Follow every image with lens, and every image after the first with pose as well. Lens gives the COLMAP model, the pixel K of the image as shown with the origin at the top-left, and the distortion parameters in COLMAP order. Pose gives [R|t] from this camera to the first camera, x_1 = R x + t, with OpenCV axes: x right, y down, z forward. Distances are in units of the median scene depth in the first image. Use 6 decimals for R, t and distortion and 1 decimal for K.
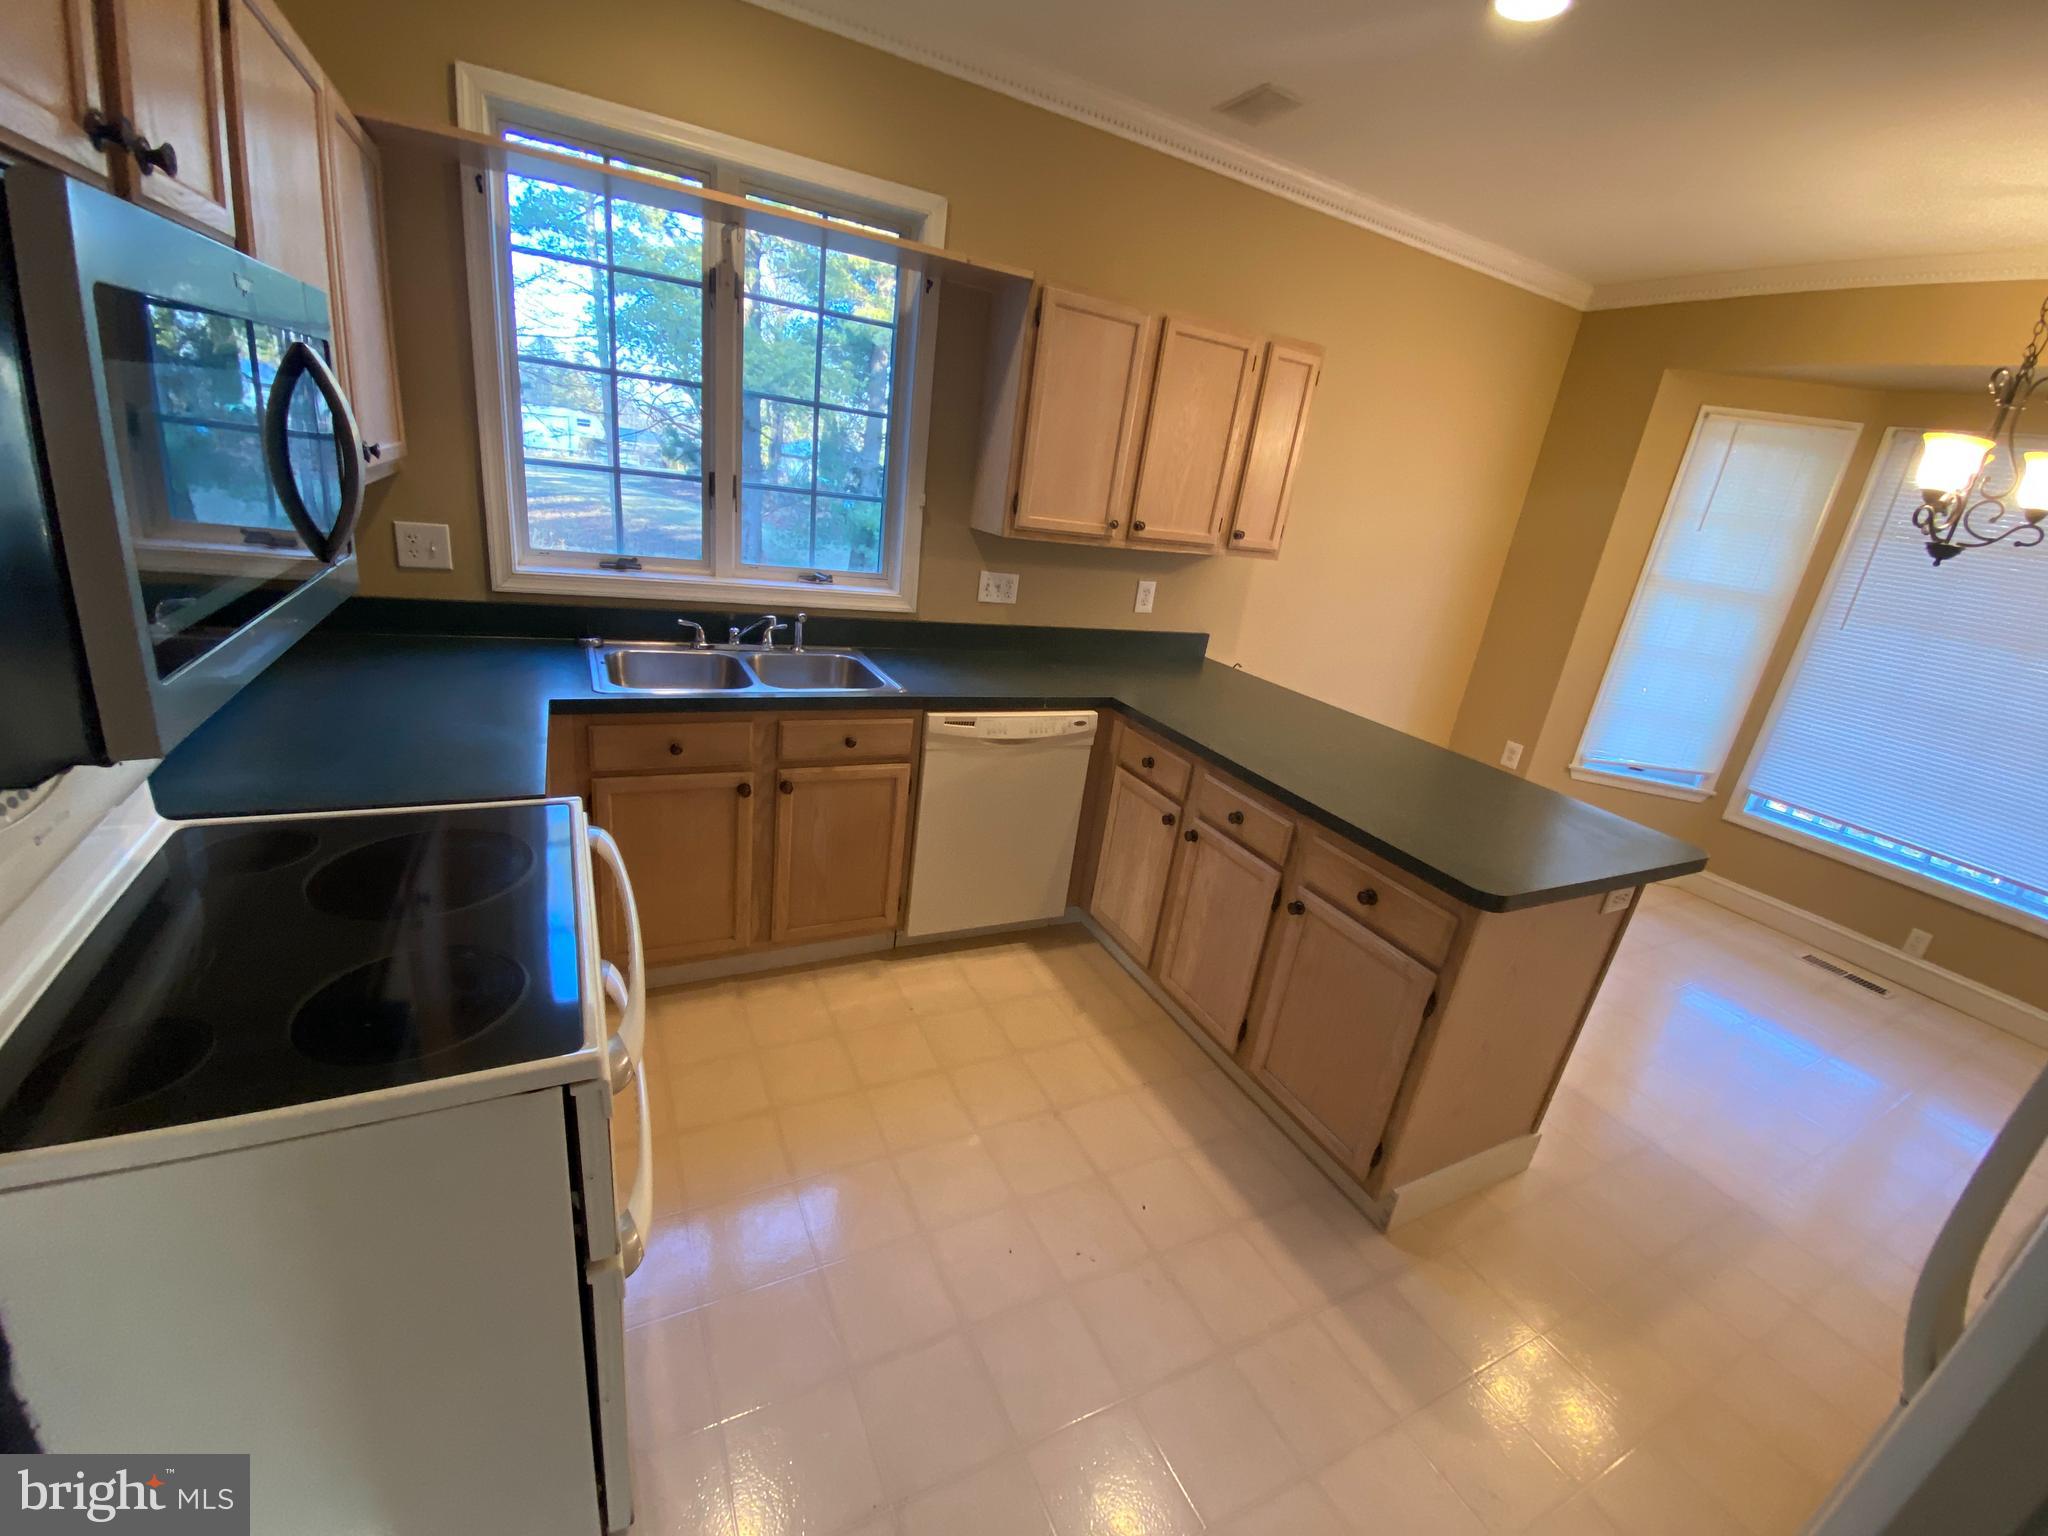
lens RADIAL K [[820.0, 0, 1015.2], [0, 820.0, 767.9], [0, 0, 1]] dist [0.002077, -0.012668]
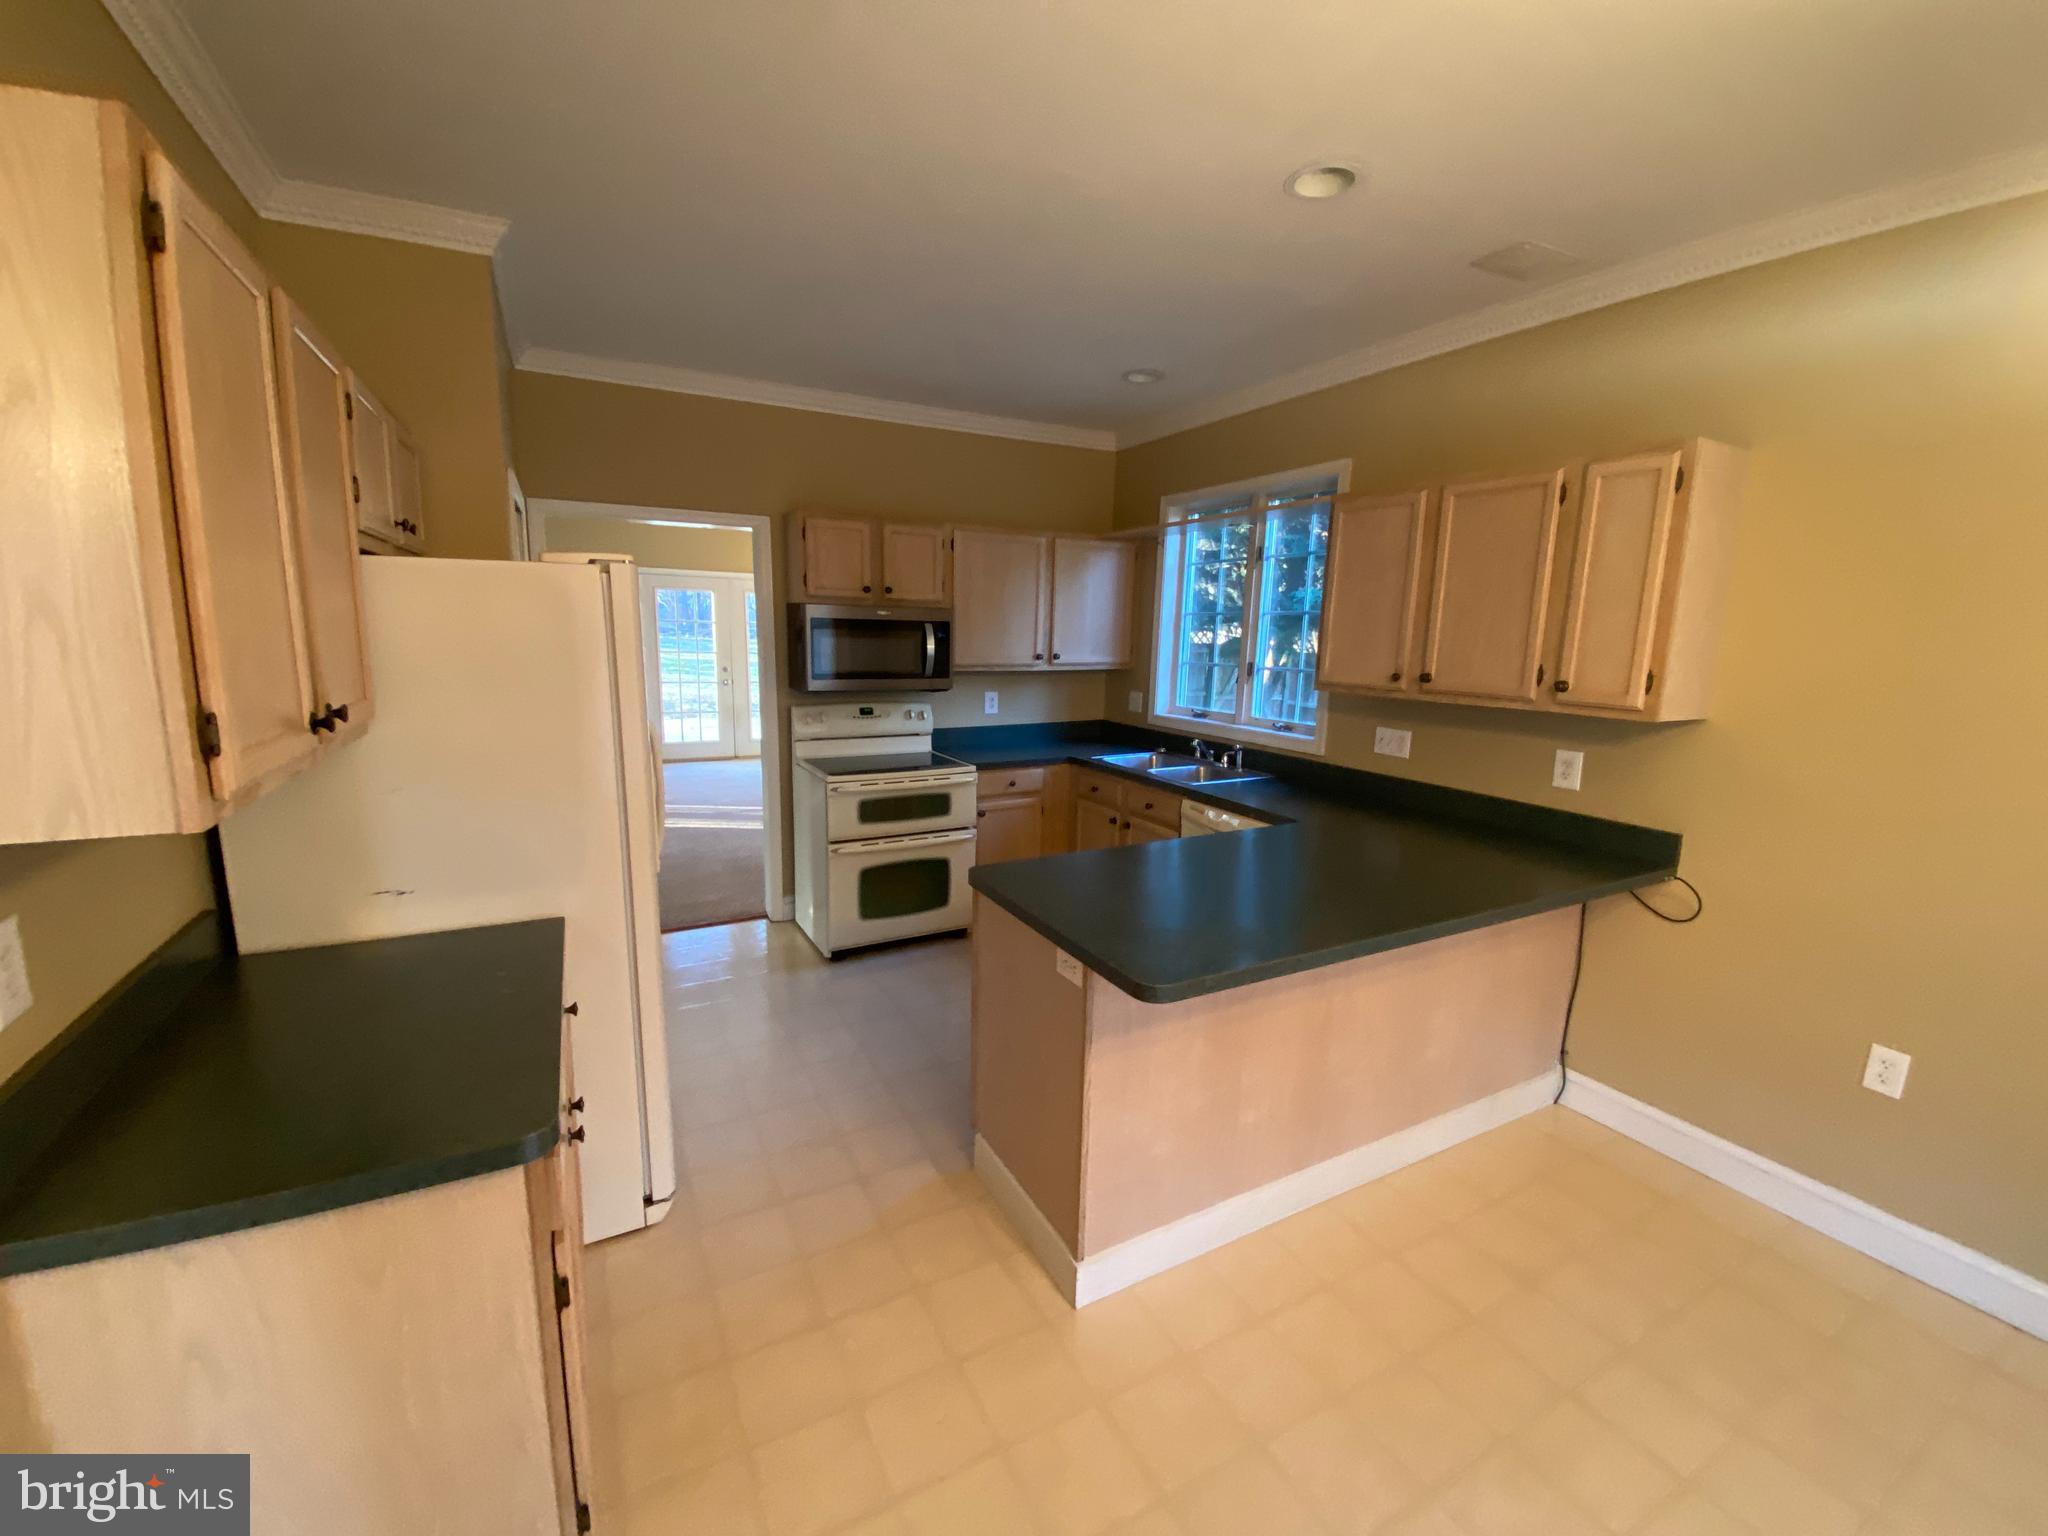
lens RADIAL K [[820.0, 0, 1015.2], [0, 820.0, 767.9], [0, 0, 1]] dist [0.002077, -0.012668]
pose [[0.037024, 0.044477, -0.998324, 1.075361], [-0.350622, 0.936077, 0.028701, -0.043182], [0.935785, 0.348972, 0.050252, 0.488994]]
